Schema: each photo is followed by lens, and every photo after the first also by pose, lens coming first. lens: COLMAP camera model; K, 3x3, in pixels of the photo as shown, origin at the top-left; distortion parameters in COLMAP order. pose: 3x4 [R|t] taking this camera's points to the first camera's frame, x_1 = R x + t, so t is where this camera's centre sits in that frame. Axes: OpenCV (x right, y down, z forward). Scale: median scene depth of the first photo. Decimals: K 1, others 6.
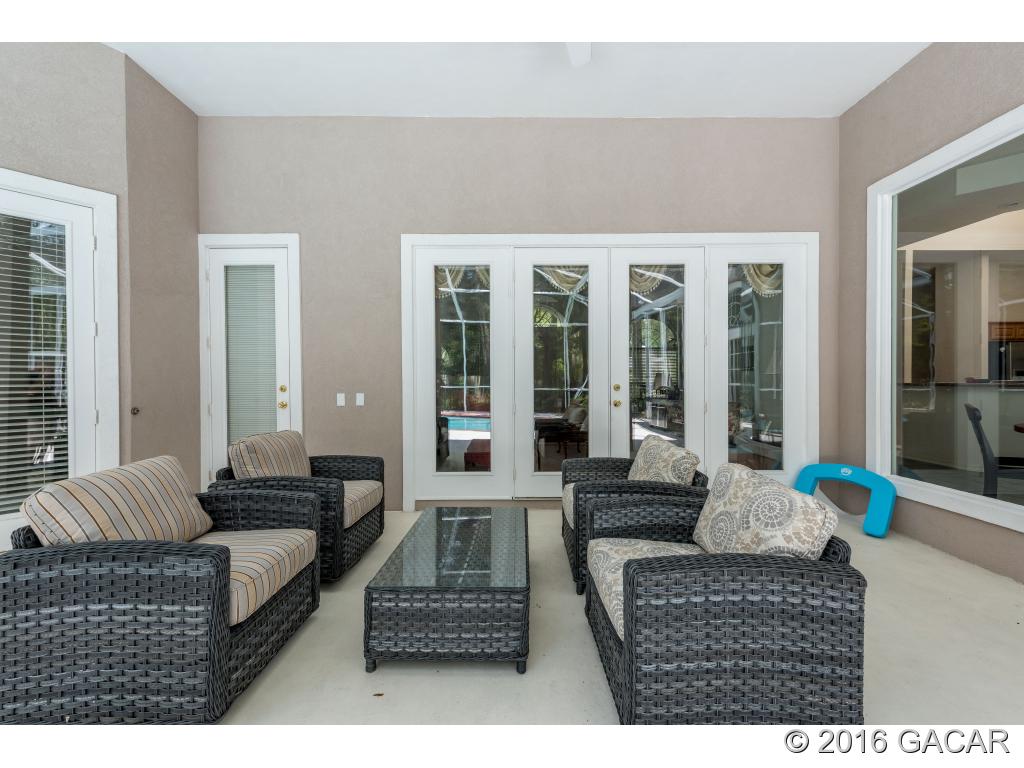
lens RADIAL K [[406.2, 0, 515.0], [0, 406.2, 385.7], [0, 0, 1]] dist [0.000099, -0.000056]
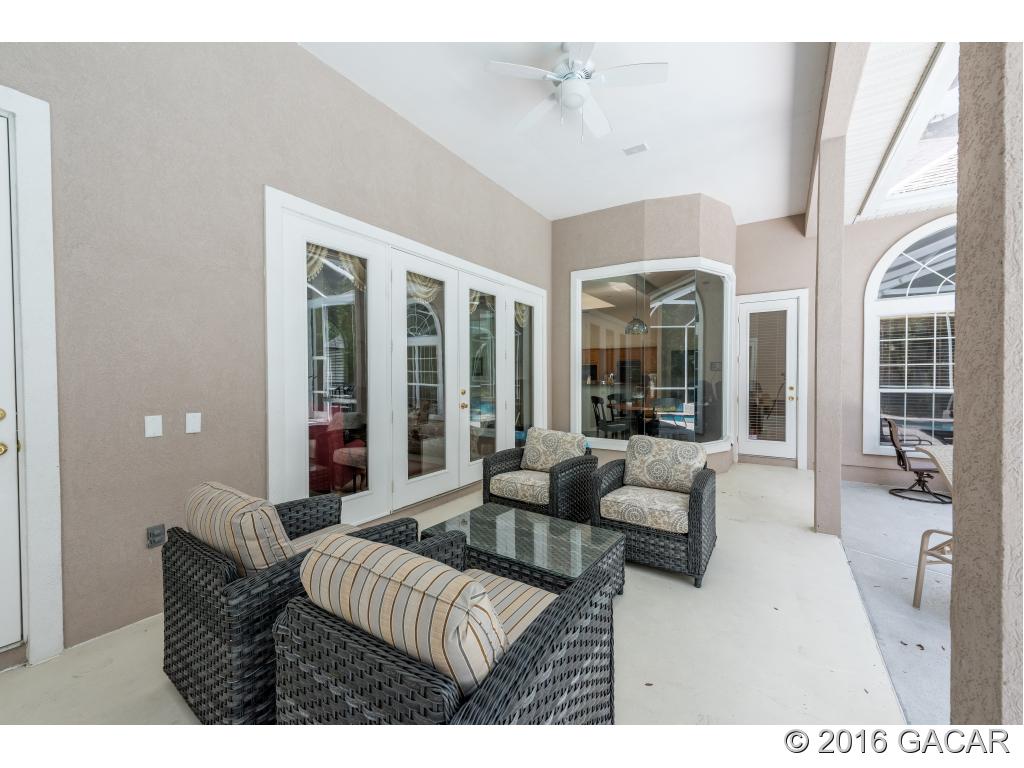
lens RADIAL K [[406.2, 0, 514.0], [0, 406.2, 382.3], [0, 0, 1]] dist [0.000099, -0.000056]
pose [[0.540704, -0.009717, 0.841157, -0.649631], [0.006979, 0.999951, 0.007065, -0.030302], [-0.841184, 0.002050, 0.540745, 0.245794]]
